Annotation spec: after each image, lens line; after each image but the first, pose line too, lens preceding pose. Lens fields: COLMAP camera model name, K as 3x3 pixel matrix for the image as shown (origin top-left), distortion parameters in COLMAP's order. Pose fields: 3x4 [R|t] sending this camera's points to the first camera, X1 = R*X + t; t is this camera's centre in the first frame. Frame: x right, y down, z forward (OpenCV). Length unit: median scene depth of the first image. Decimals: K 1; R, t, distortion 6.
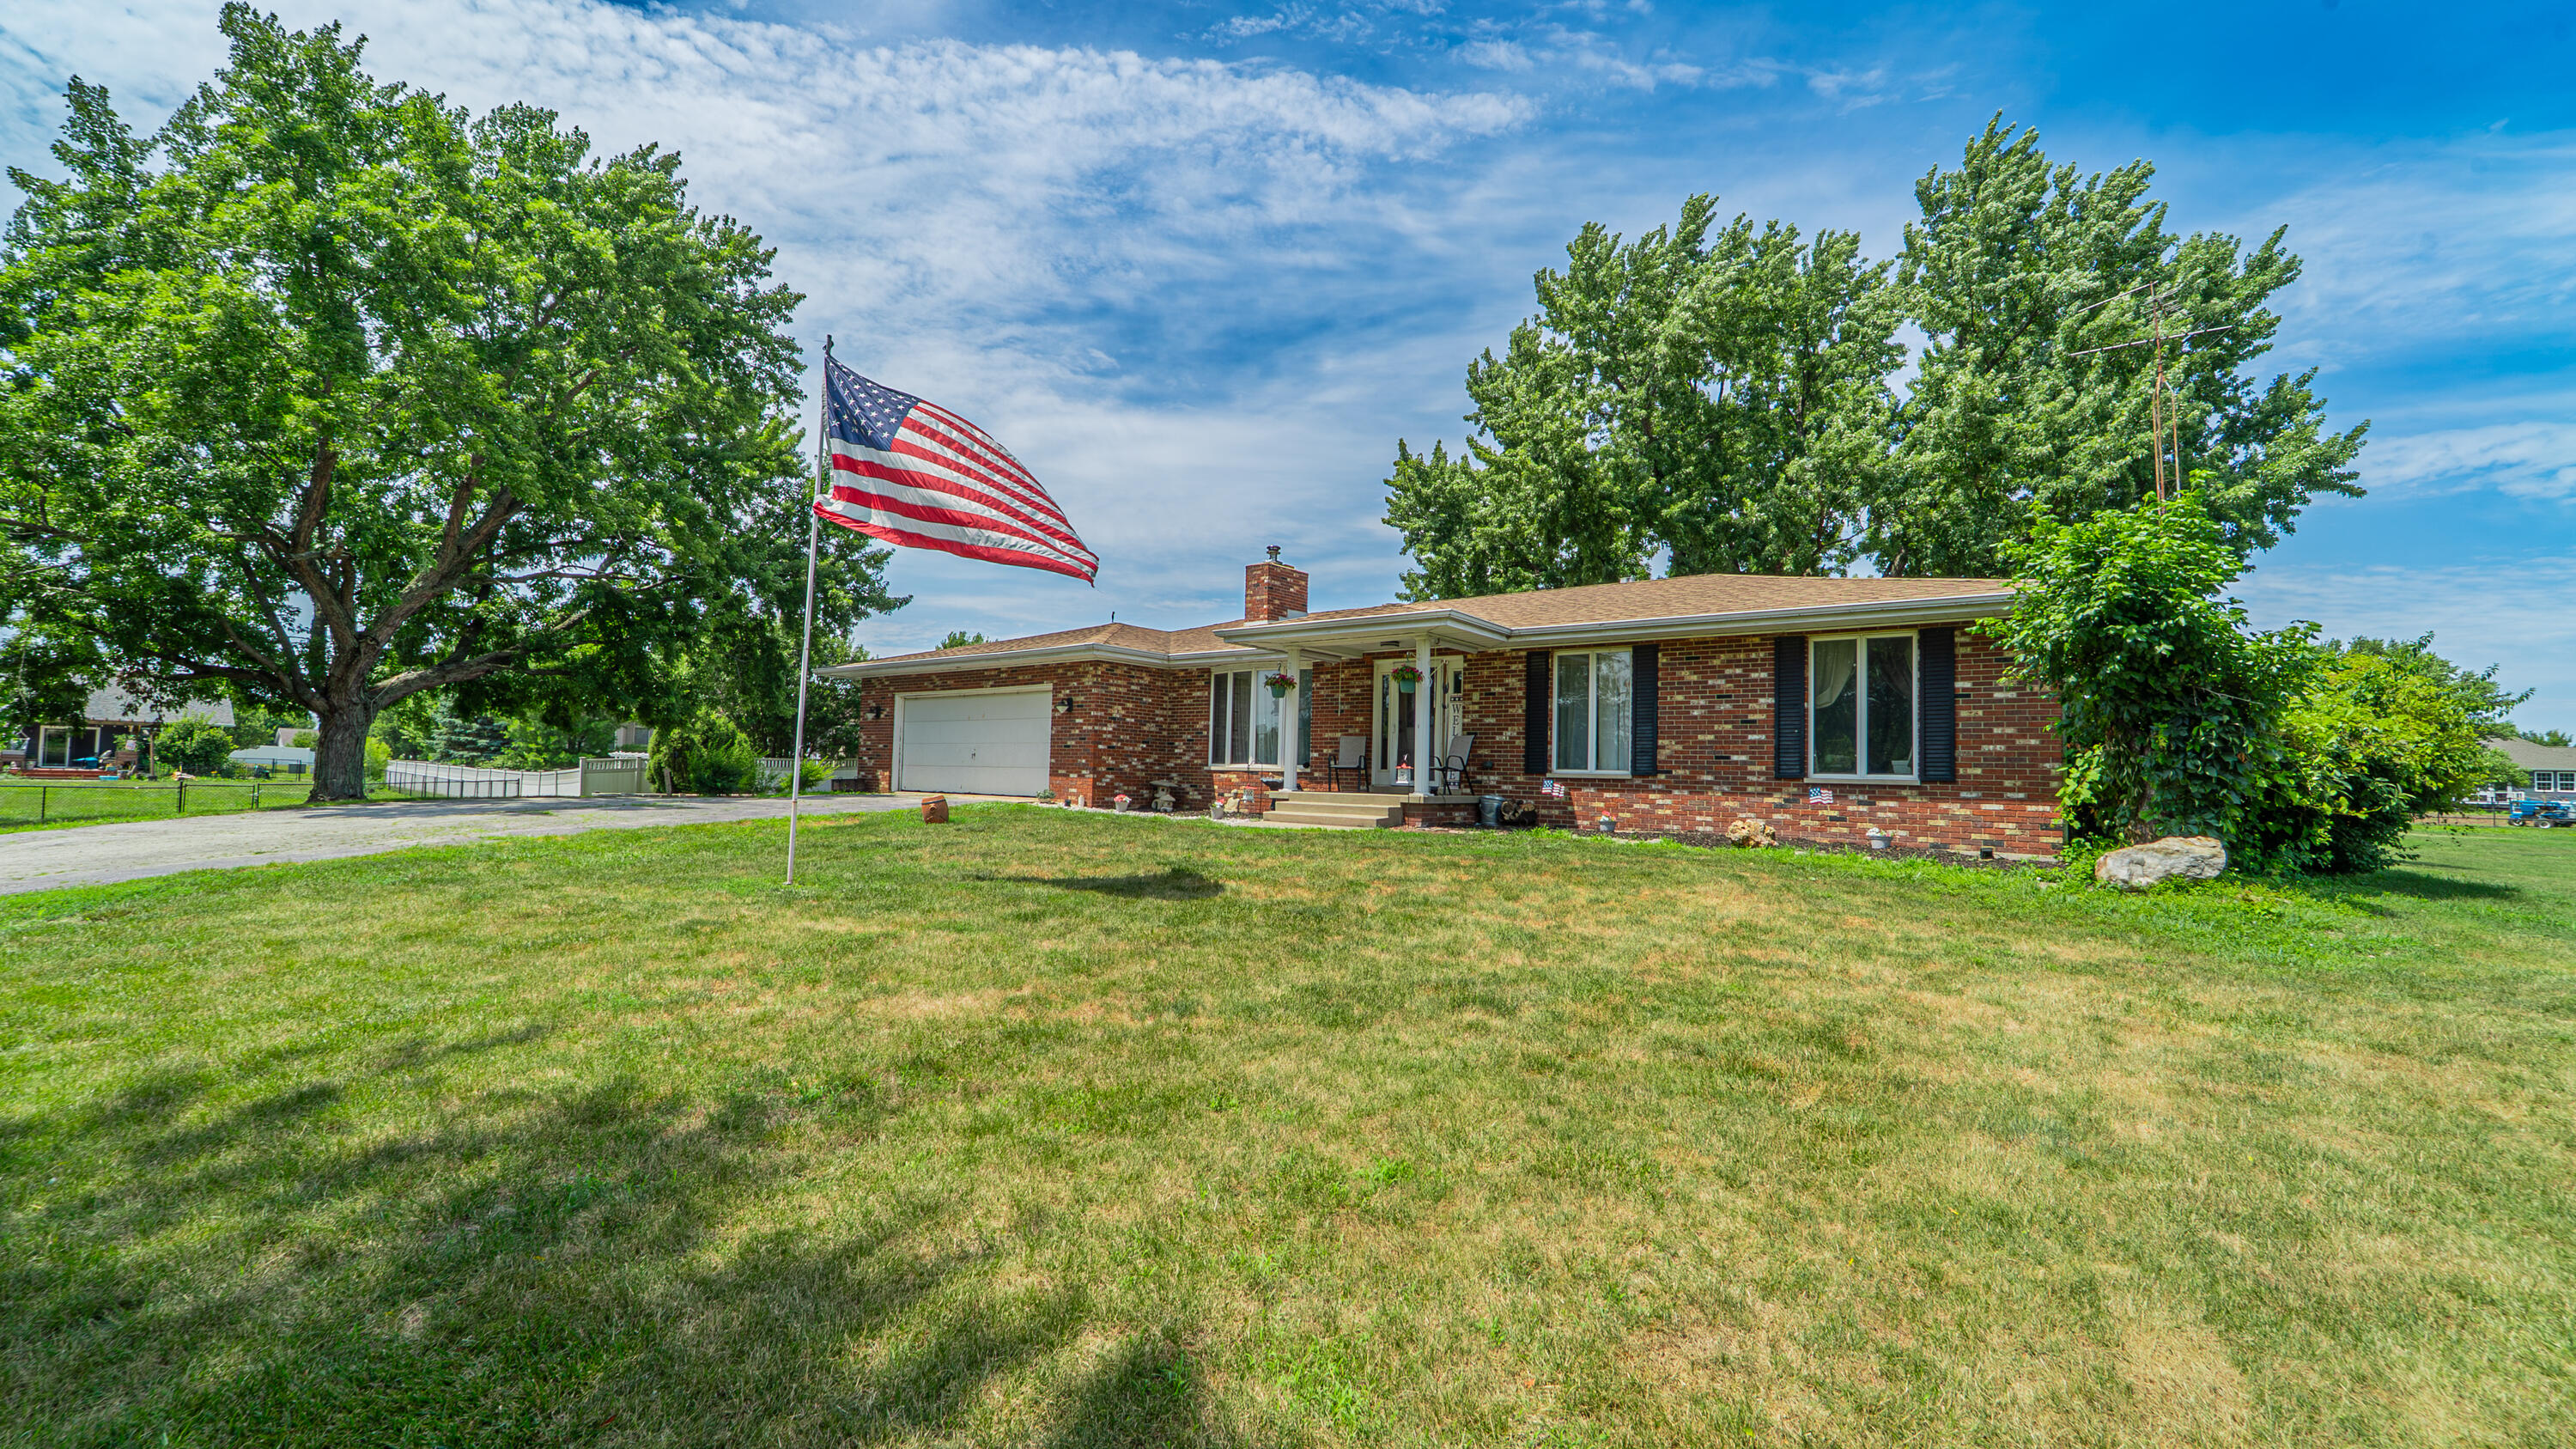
lens RADIAL K [[1082.2, 0, 1287.9], [0, 1082.2, 728.0], [0, 0, 1]] dist [0.018967, 0.000290]
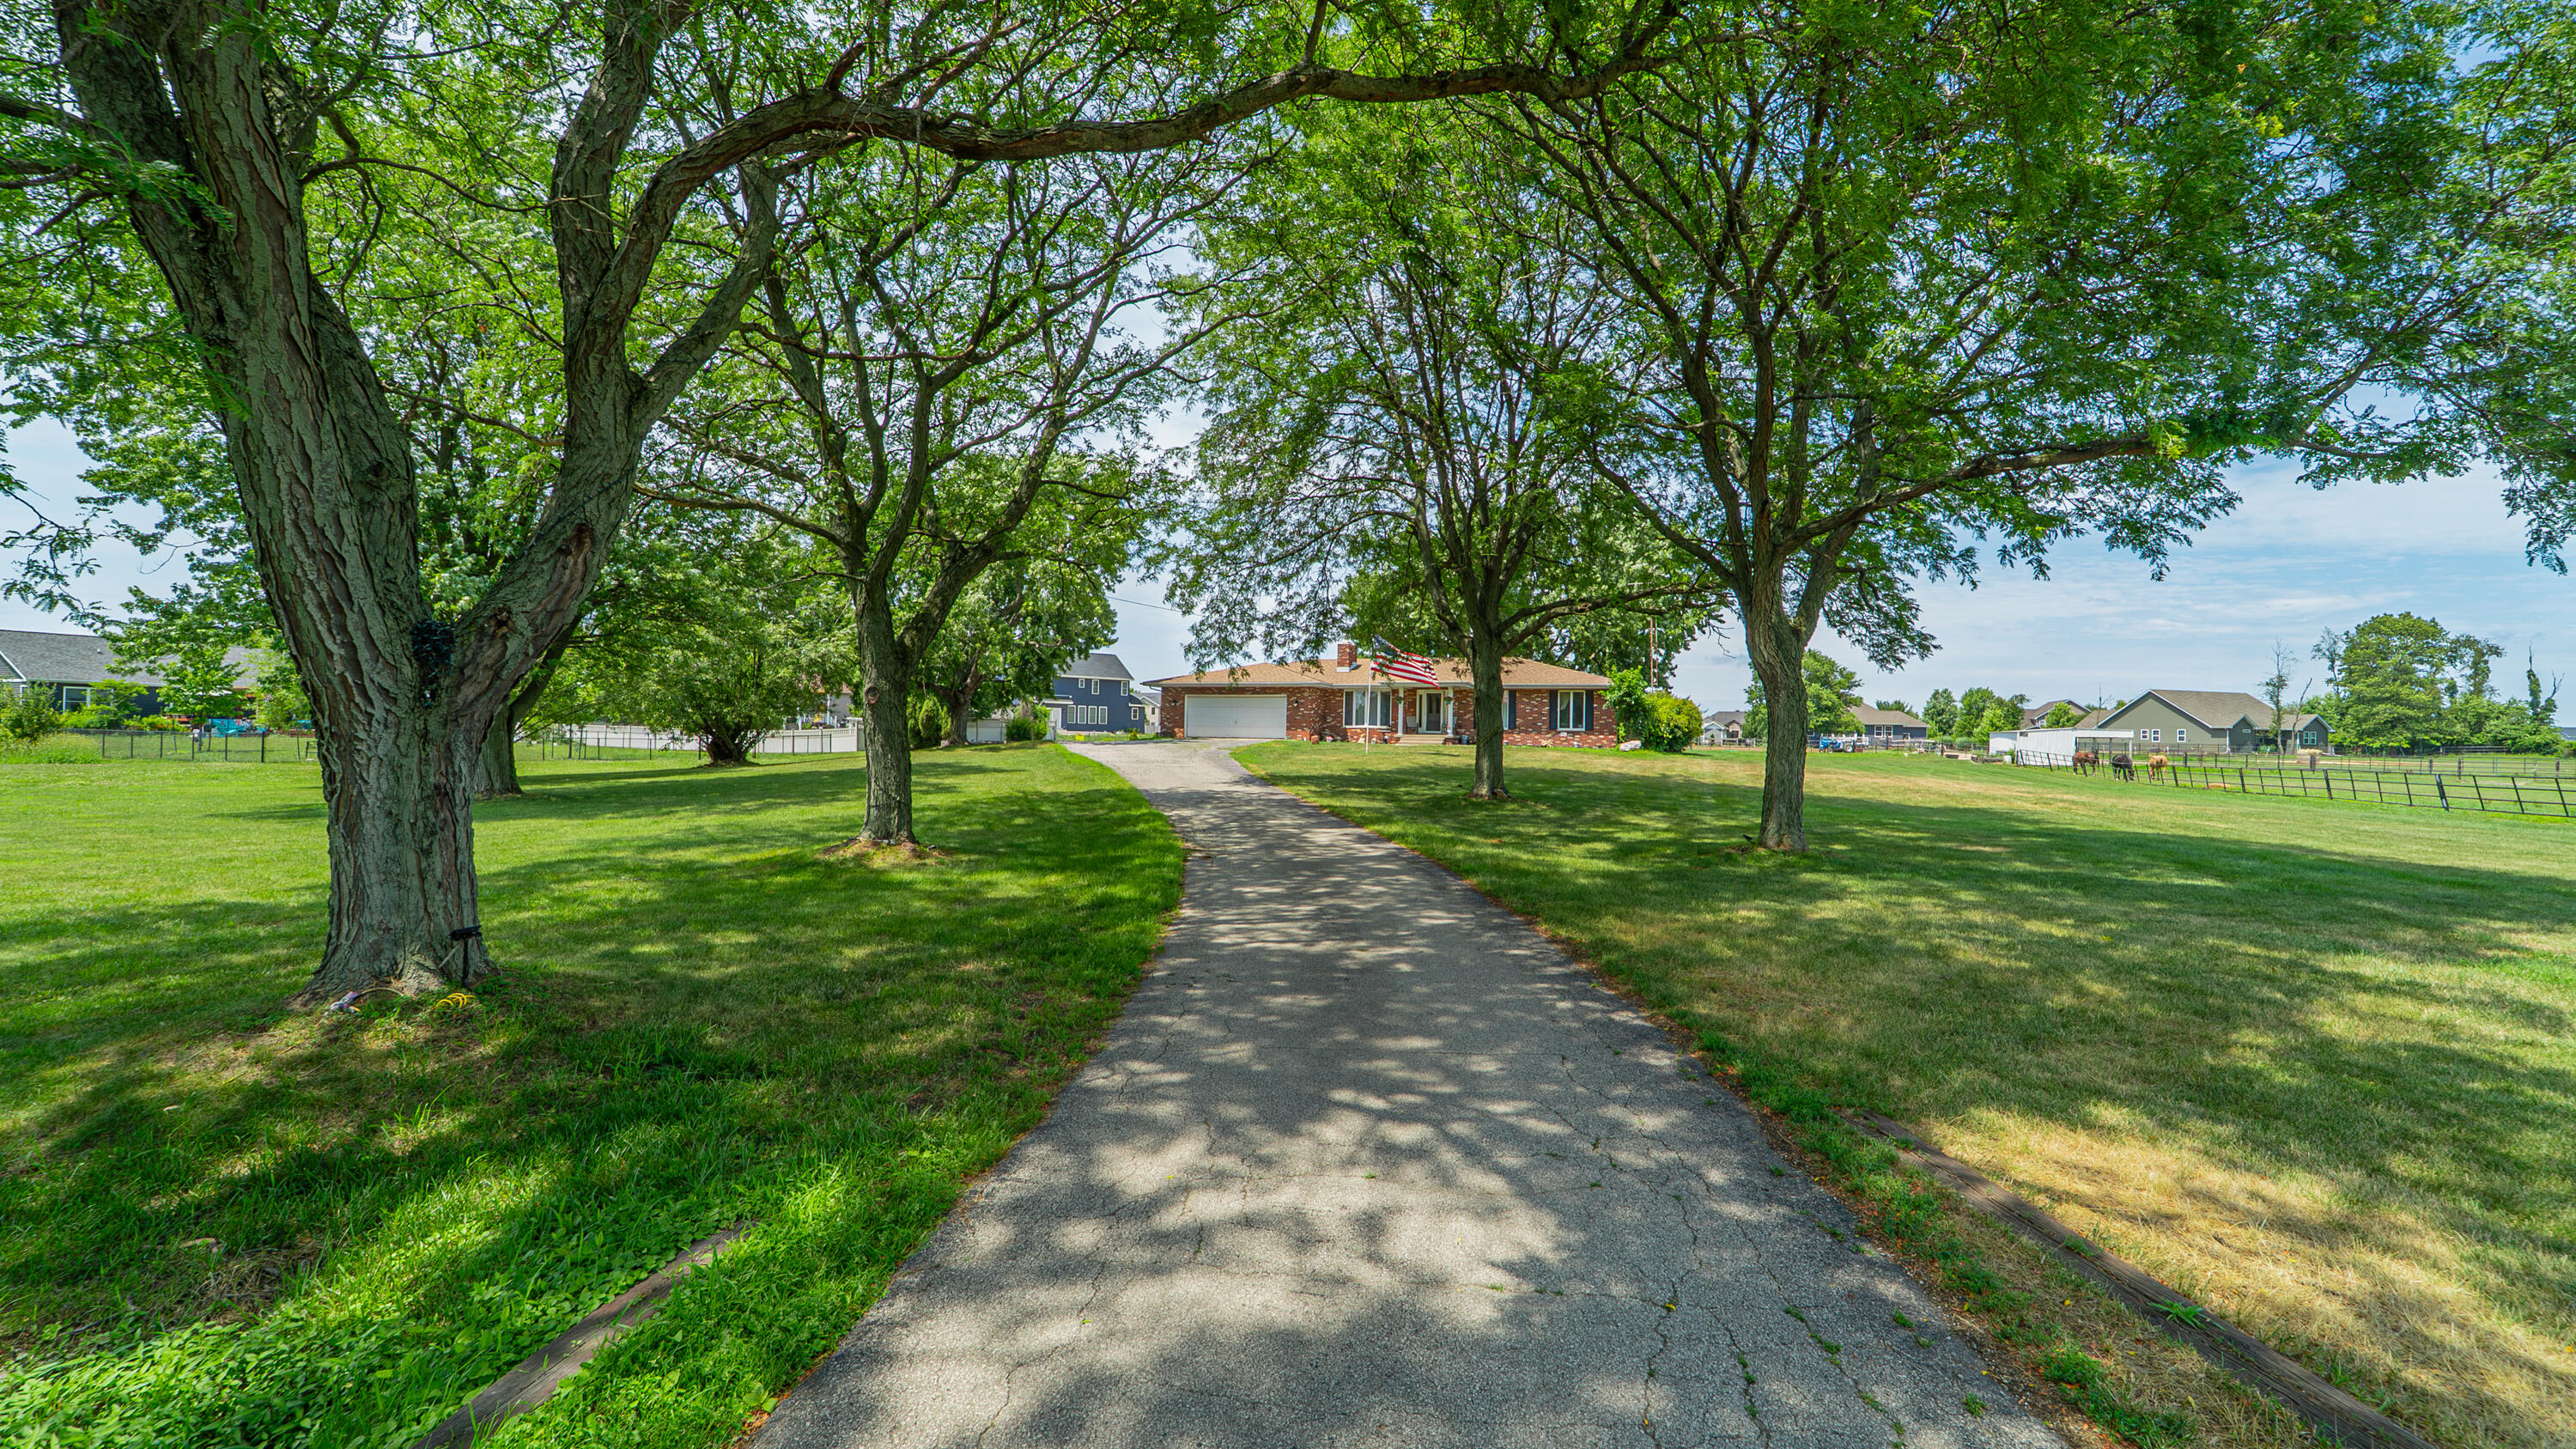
lens RADIAL K [[1082.2, 0, 1288.6], [0, 1082.2, 726.7], [0, 0, 1]] dist [0.018967, 0.000290]
pose [[0.957218, -0.002681, 0.289355, -1.415465], [-0.008975, 0.999201, 0.038946, -0.095883], [-0.289229, -0.039877, 0.956429, -2.178614]]
